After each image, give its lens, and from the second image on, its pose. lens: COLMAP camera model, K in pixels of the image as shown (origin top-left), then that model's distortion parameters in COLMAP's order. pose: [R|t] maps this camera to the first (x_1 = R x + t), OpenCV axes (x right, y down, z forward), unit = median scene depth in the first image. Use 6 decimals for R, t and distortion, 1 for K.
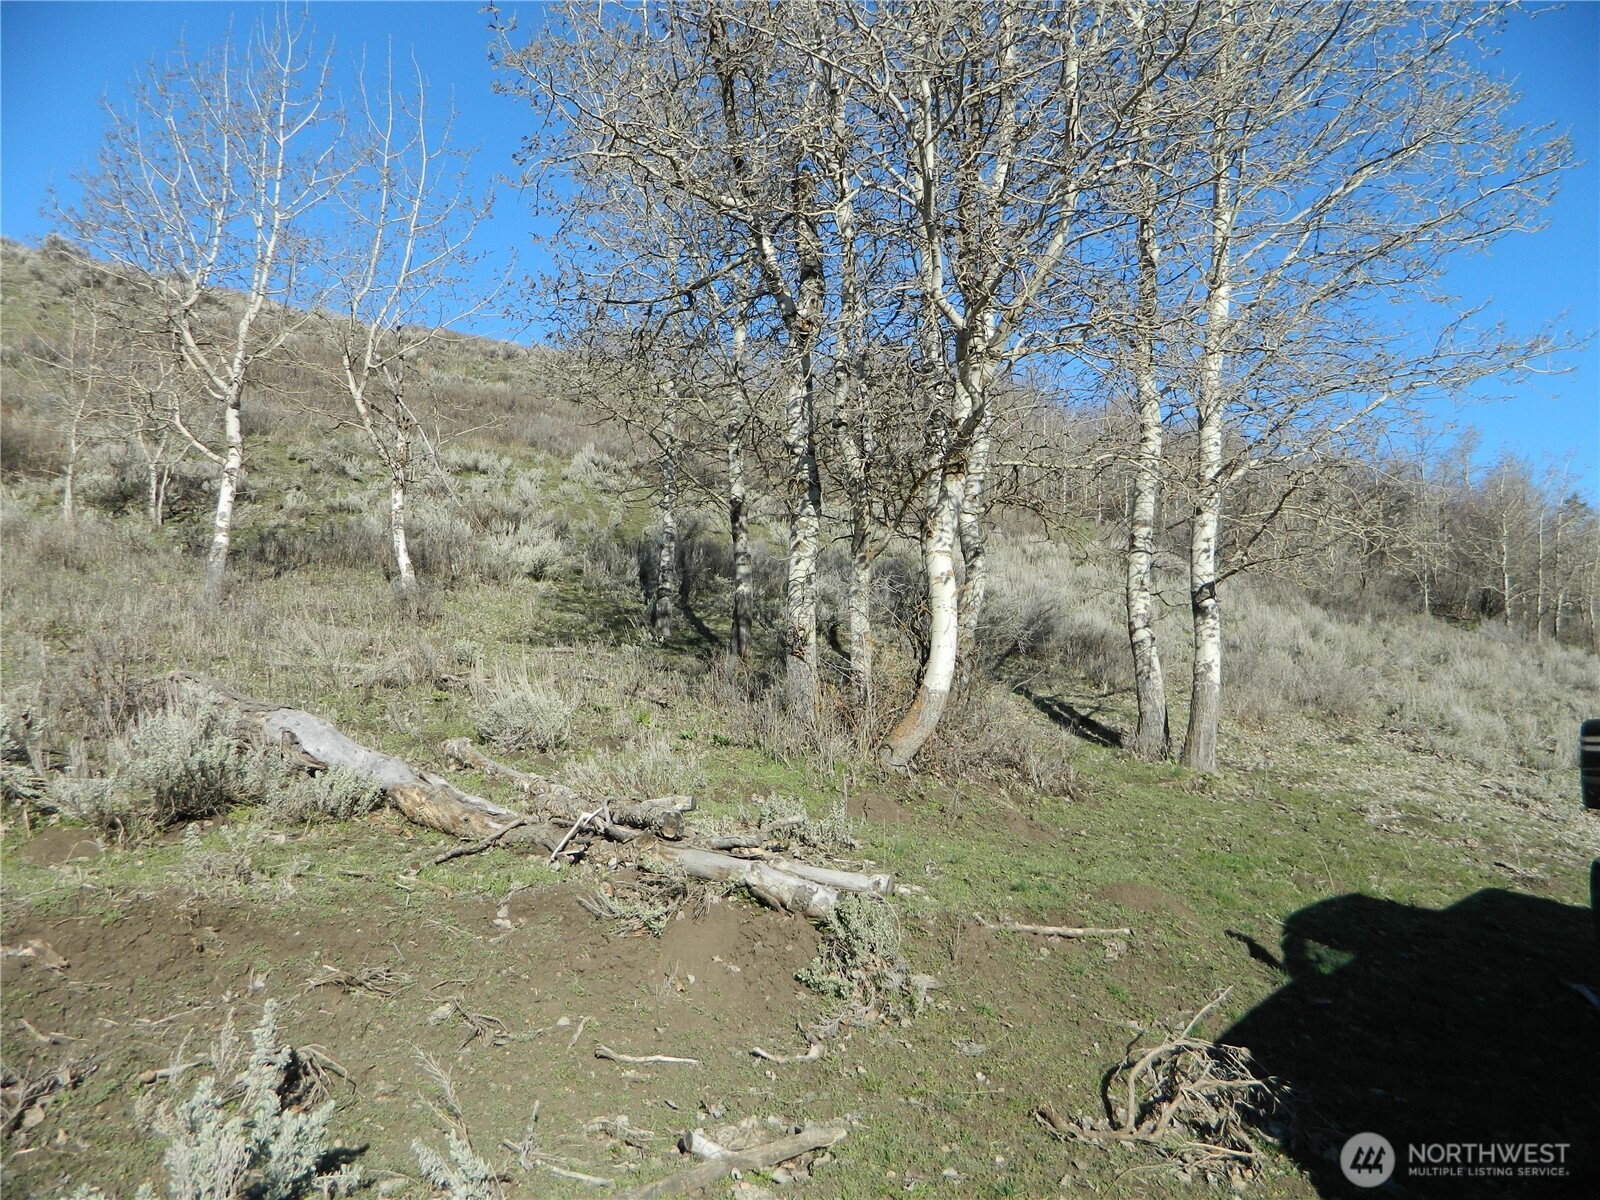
lens RADIAL K [[1166.2, 0, 793.6], [0, 1166.2, 586.7], [0, 0, 1]] dist [-0.004392, 0.004925]
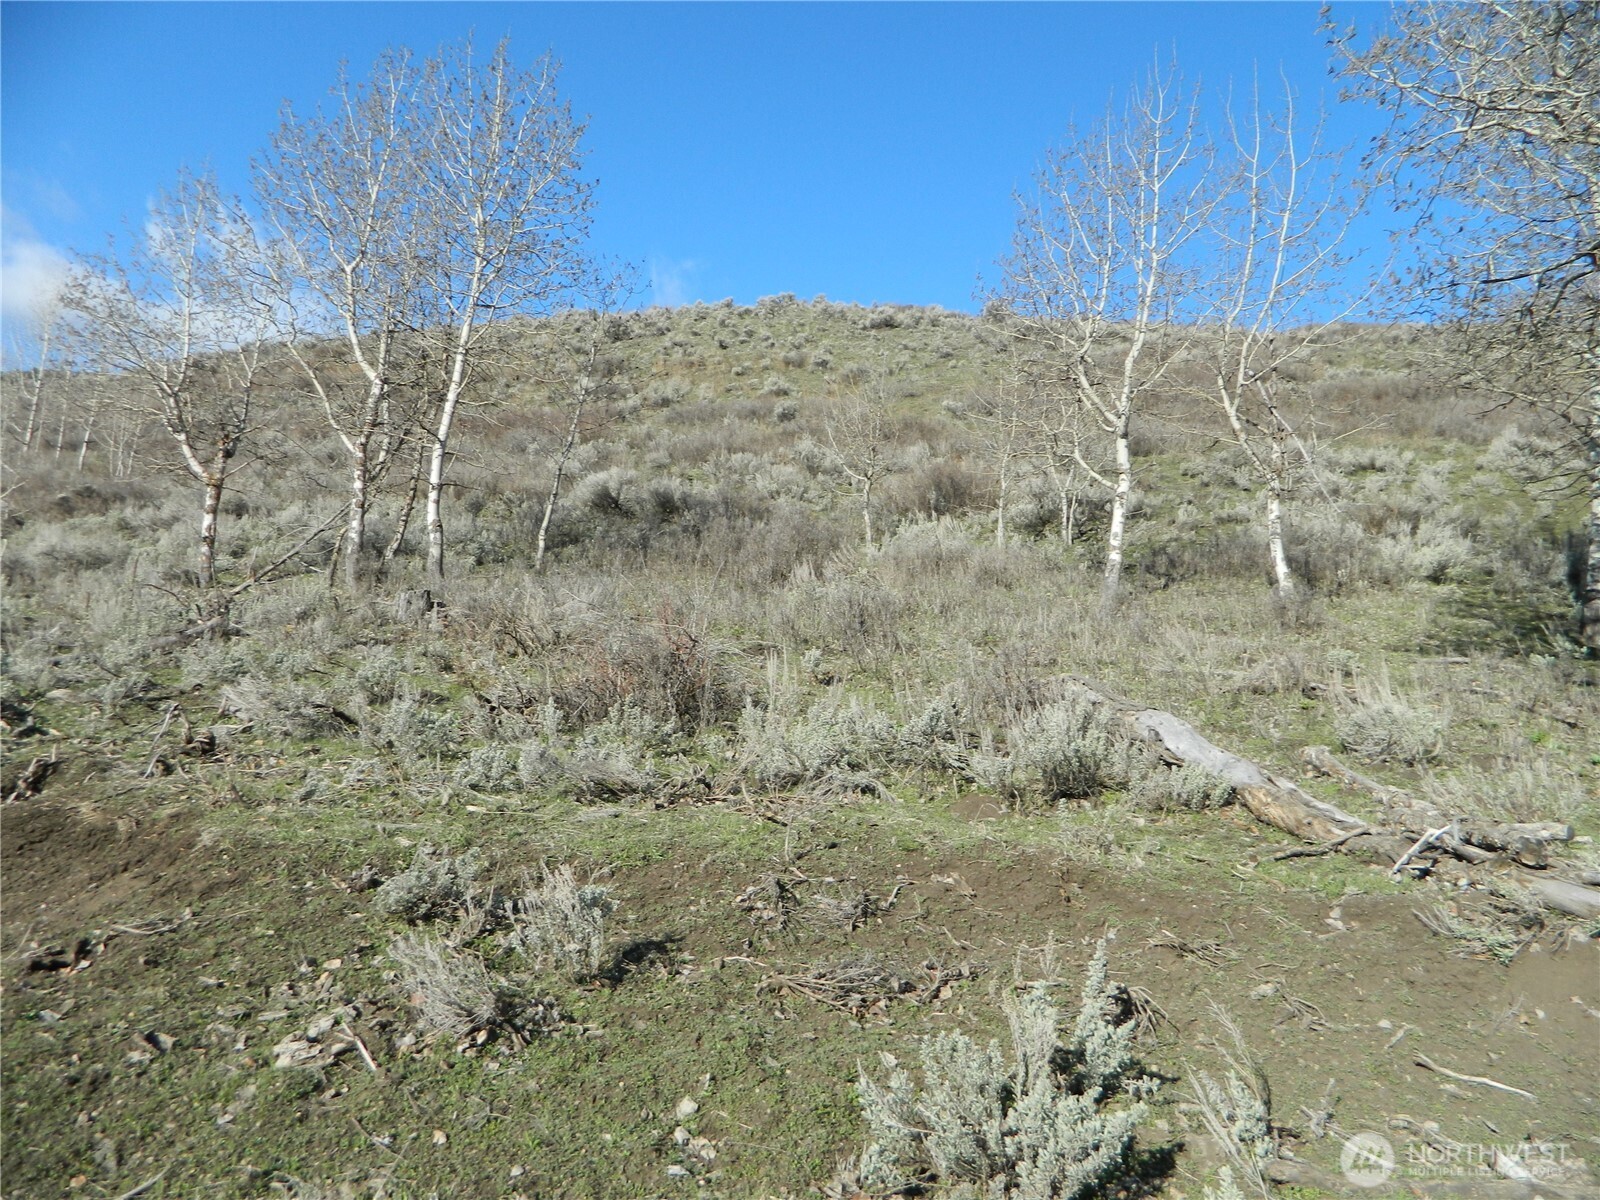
lens RADIAL K [[1166.2, 0, 807.5], [0, 1166.2, 590.3], [0, 0, 1]] dist [-0.004392, 0.004925]
pose [[0.743745, -0.024591, -0.668011, 0.062745], [0.023568, 0.999666, -0.010560, -0.005713], [0.668048, -0.007890, 0.744076, -0.053750]]
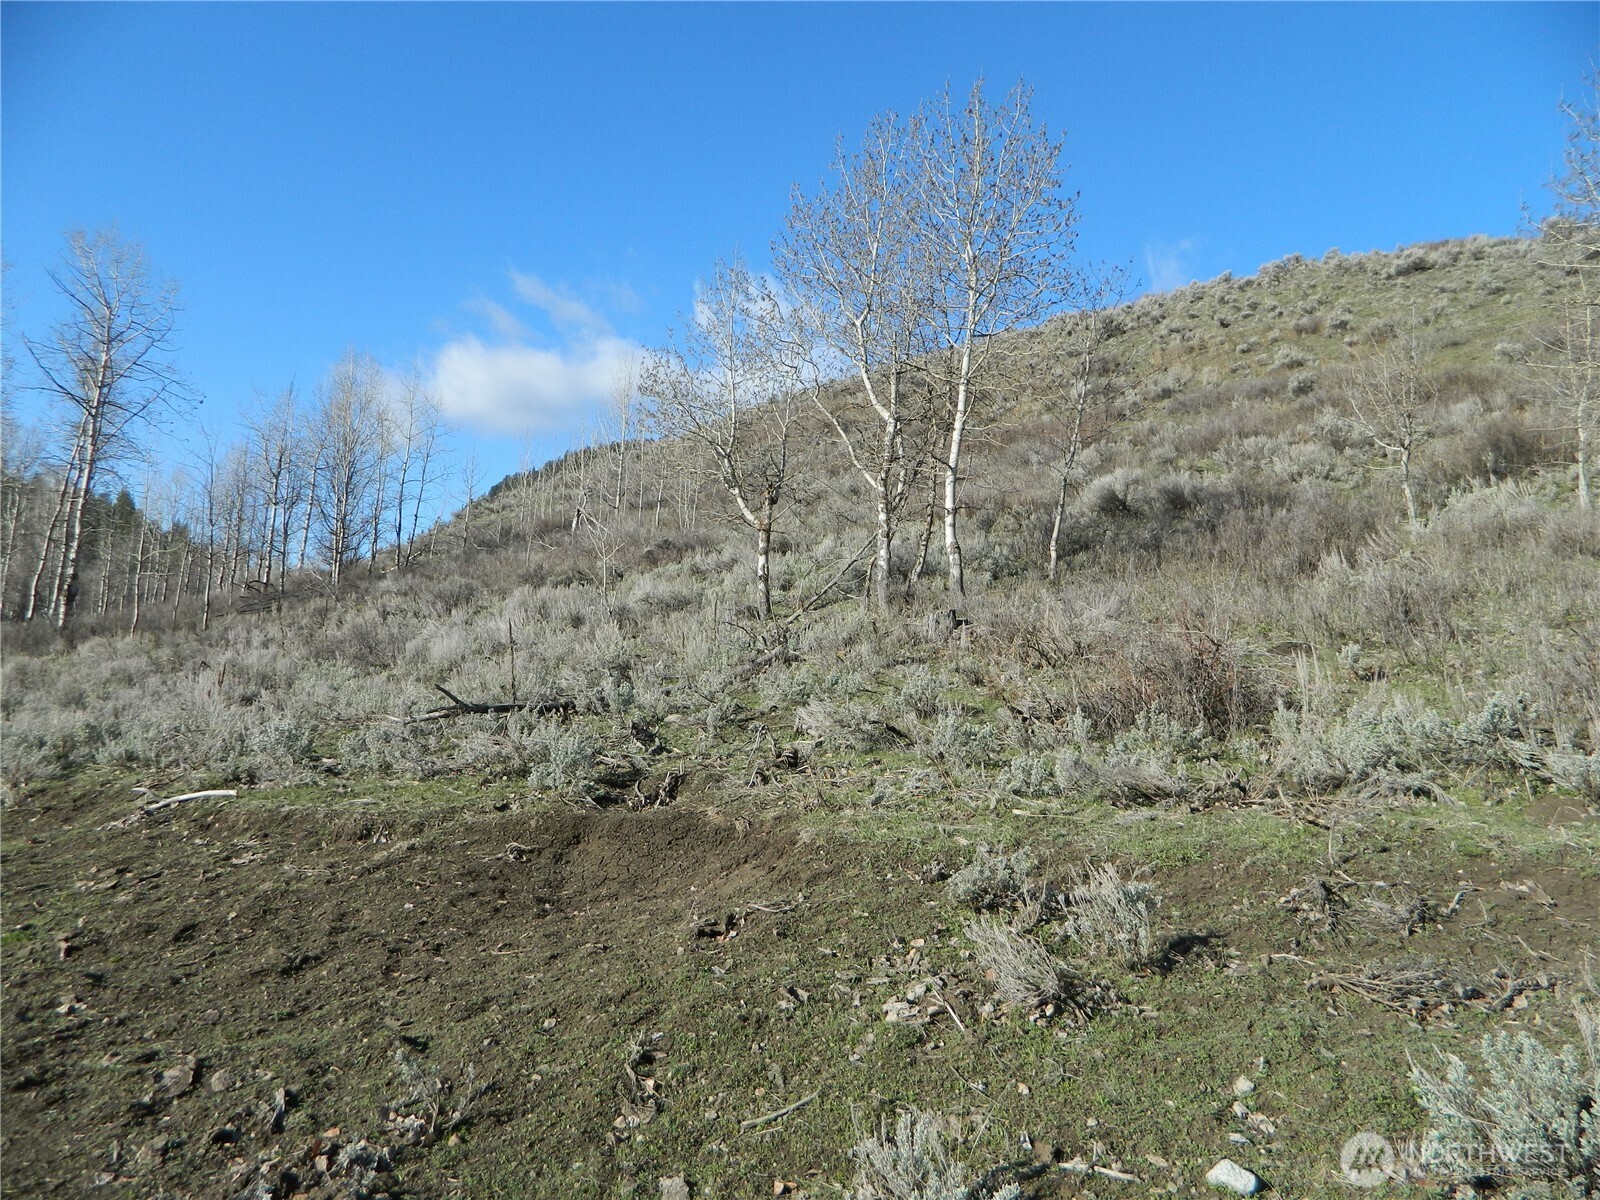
lens RADIAL K [[1166.2, 0, 796.6], [0, 1166.2, 591.3], [0, 0, 1]] dist [-0.004392, 0.004925]
pose [[0.382732, -0.074105, -0.920883, 0.113415], [0.096246, 0.994552, -0.040033, -0.016462], [0.918832, -0.073310, 0.387779, -0.095792]]
